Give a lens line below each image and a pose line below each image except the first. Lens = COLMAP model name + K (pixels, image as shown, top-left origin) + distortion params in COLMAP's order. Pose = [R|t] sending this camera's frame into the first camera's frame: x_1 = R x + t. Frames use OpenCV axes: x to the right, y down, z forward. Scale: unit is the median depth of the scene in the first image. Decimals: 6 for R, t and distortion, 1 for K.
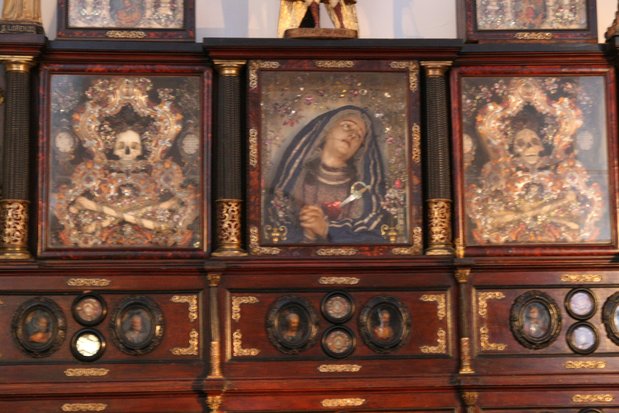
lens RADIAL K [[1266.6, 0, 309.5], [0, 1266.6, 205.7], [0, 0, 1]] dist [0.040454, 0.000000]
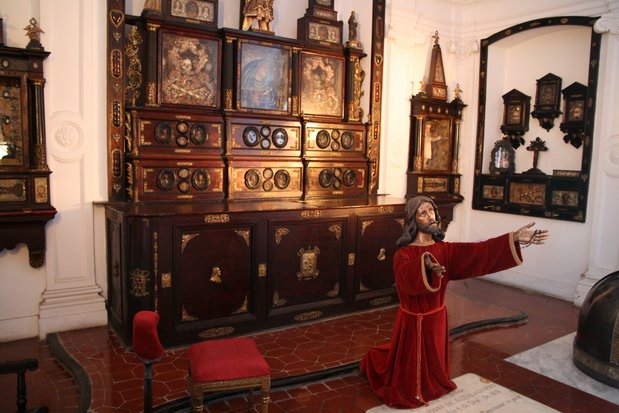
lens RADIAL K [[489.8, 0, 308.9], [0, 489.8, 209.3], [0, 0, 1]] dist [-0.083923, -0.000674]
pose [[0.886056, -0.011686, 0.463430, -0.388058], [-0.100075, 0.971289, 0.215832, 0.001548], [-0.452647, -0.237617, 0.859447, -0.039927]]
